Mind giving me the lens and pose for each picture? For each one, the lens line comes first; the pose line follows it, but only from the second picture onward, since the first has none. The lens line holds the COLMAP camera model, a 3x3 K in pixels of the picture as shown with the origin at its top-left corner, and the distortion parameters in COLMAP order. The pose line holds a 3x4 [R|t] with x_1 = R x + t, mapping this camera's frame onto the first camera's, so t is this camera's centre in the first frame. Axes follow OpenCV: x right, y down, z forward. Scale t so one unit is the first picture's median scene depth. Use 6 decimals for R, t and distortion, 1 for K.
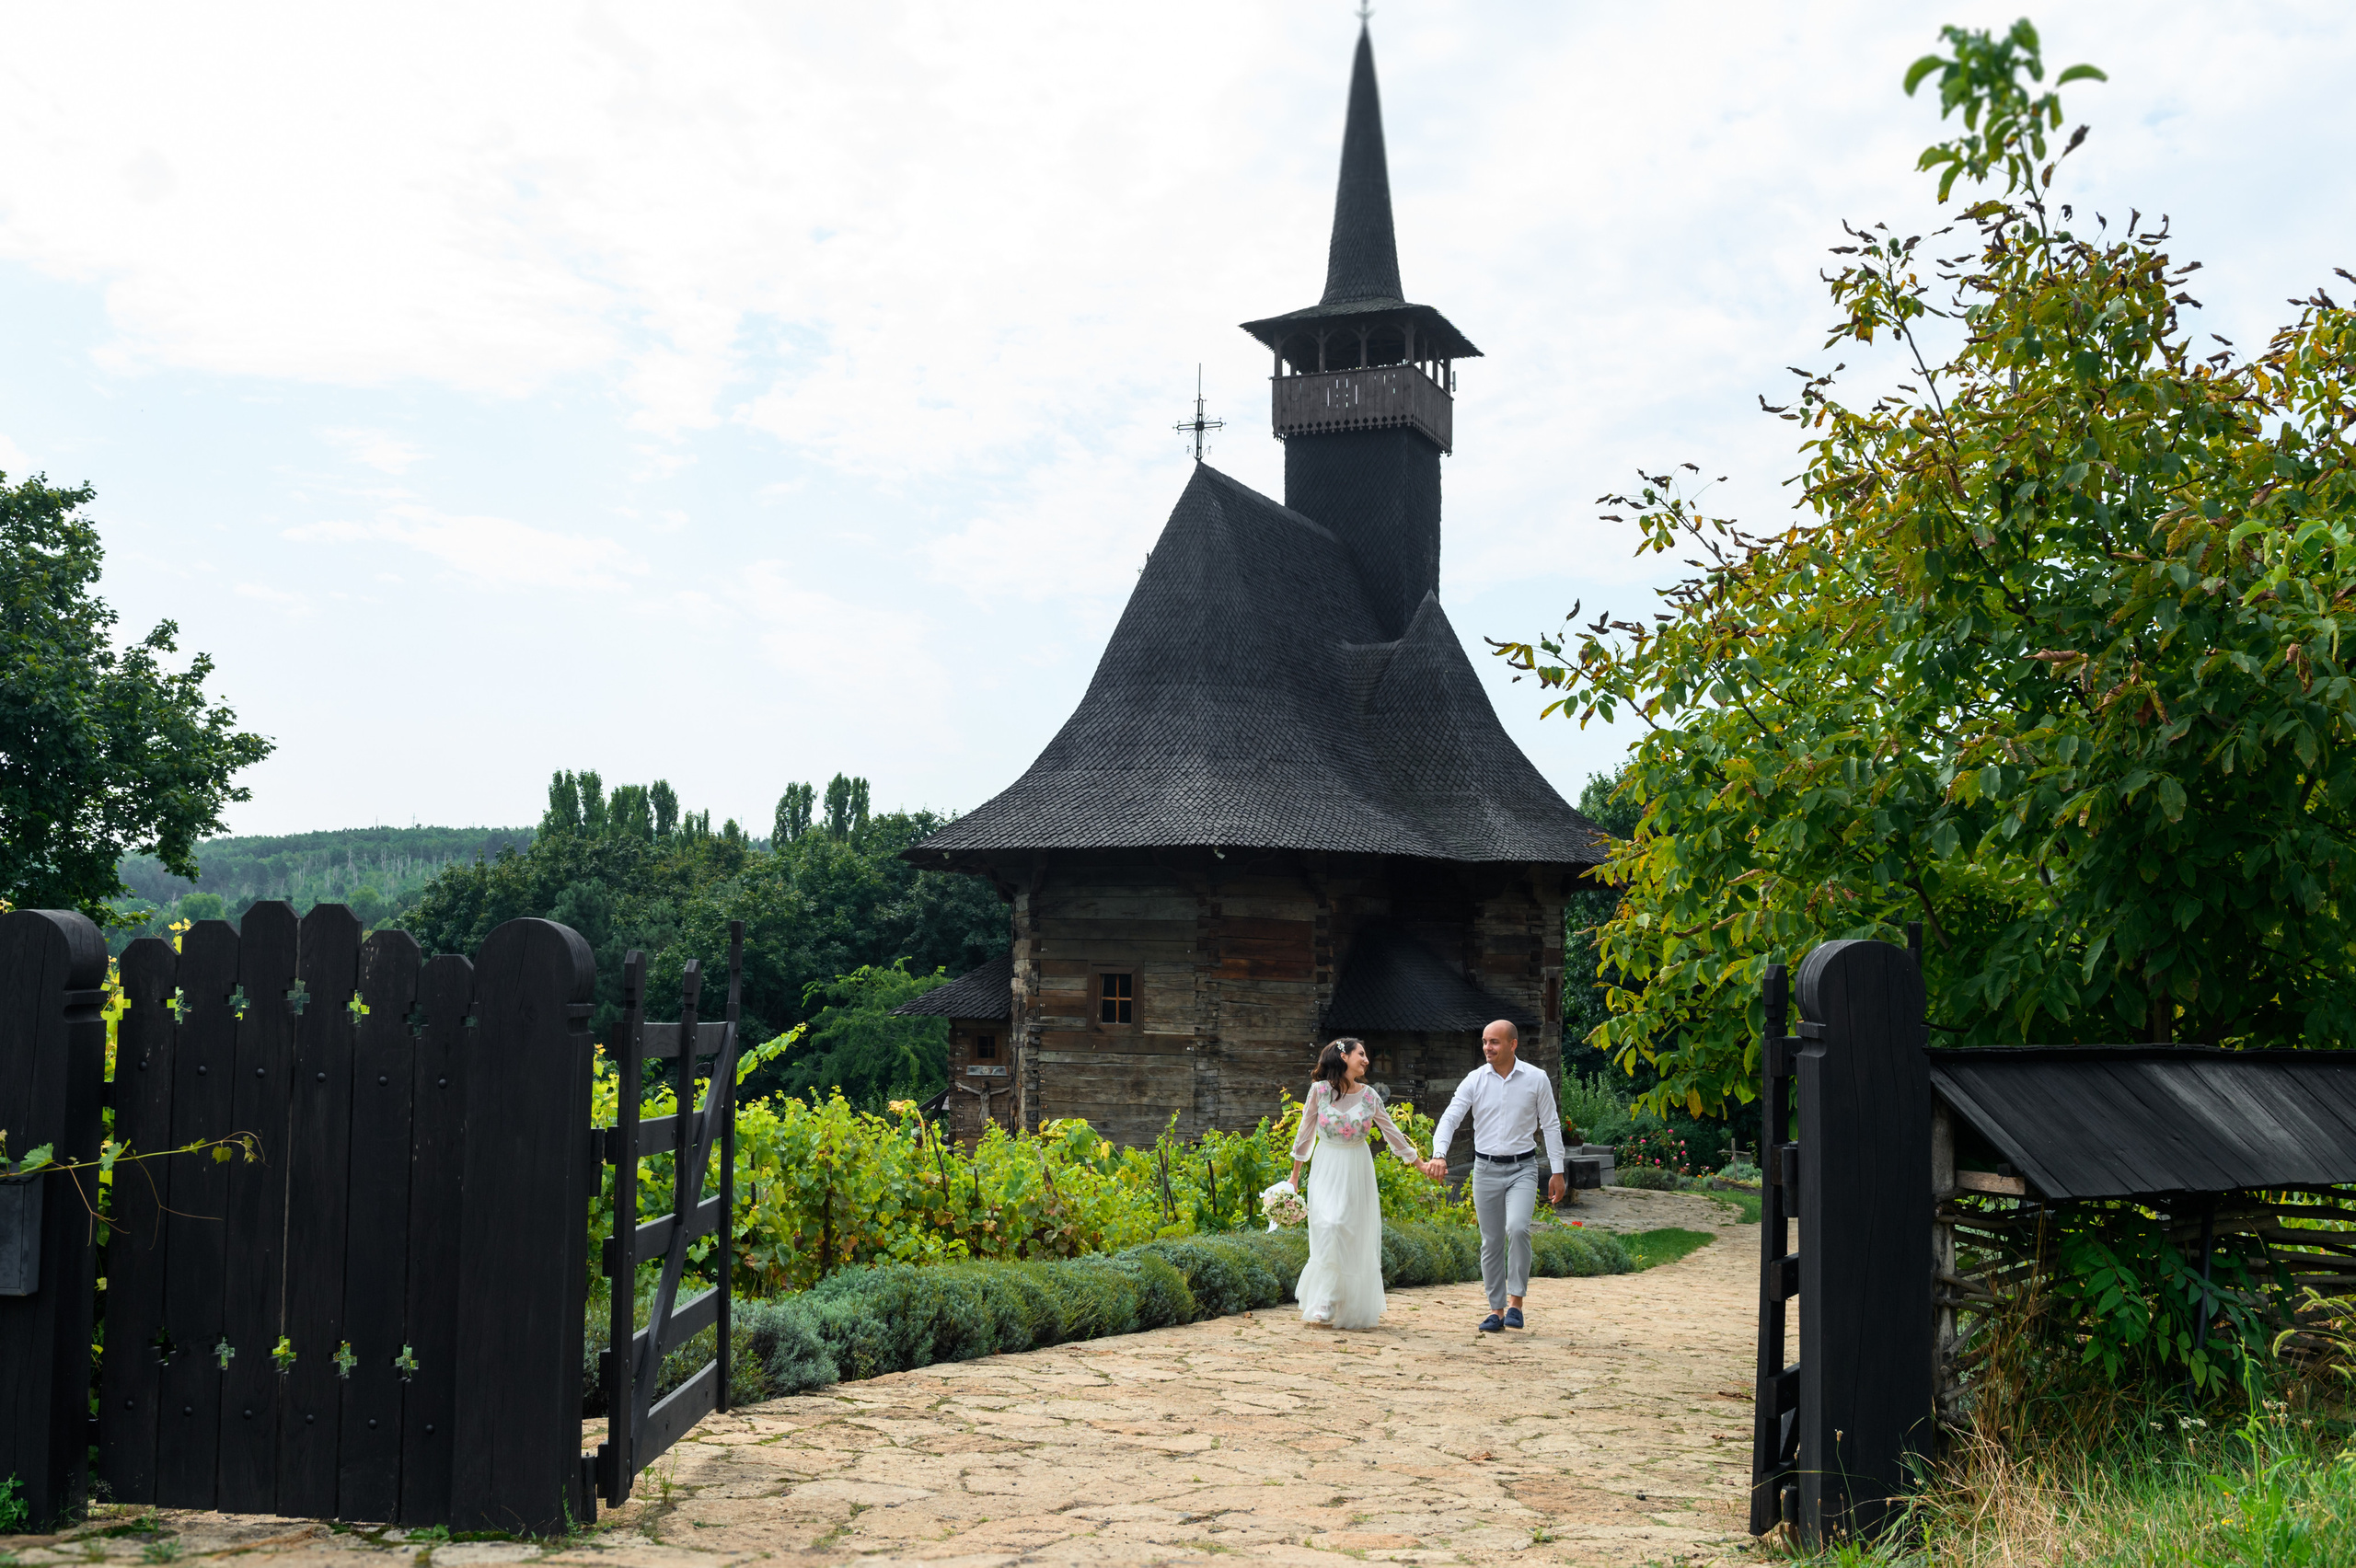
lens RADIAL K [[2240.3, 0, 1165.1], [0, 2240.3, 791.9], [0, 0, 1]] dist [0.017054, 0.000000]
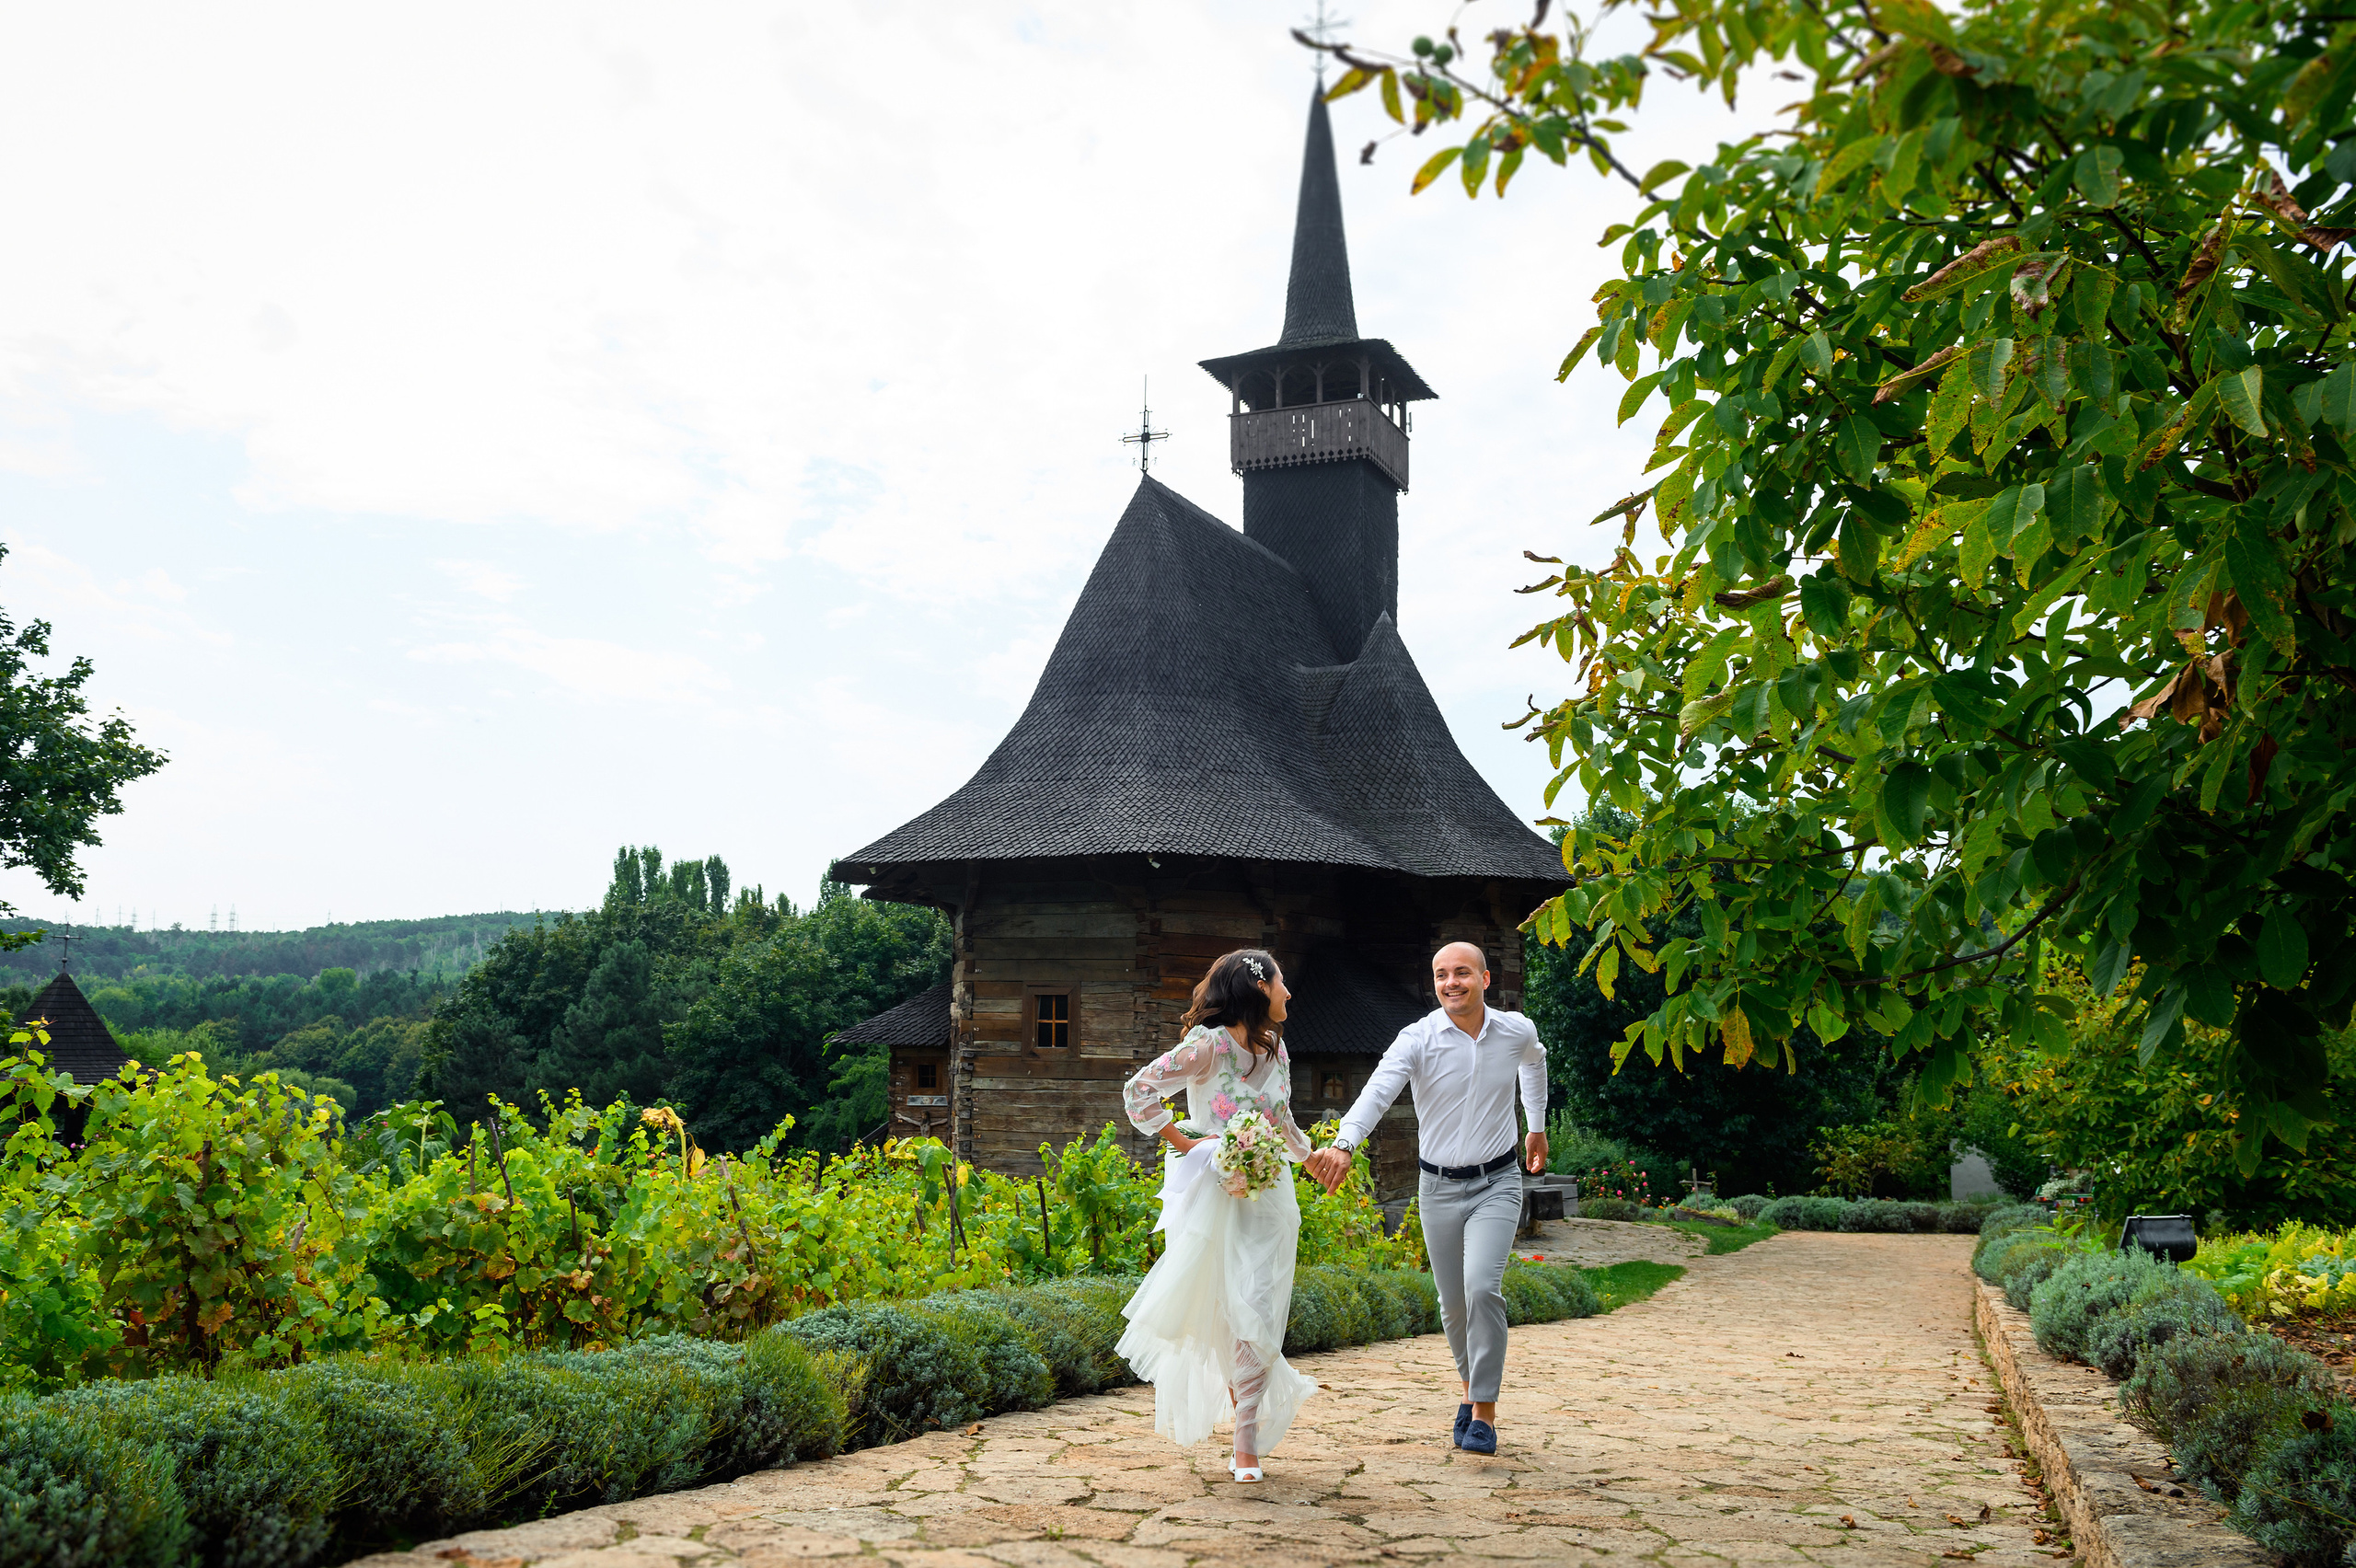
lens RADIAL K [[1999.7, 0, 1190.9], [0, 1999.7, 774.6], [0, 0, 1]] dist [-0.005149, 0.001226]
pose [[0.999946, -0.004294, 0.009476, 0.027953], [0.004724, 0.998940, -0.045793, 0.025645], [-0.009270, 0.045835, 0.998906, 0.141004]]
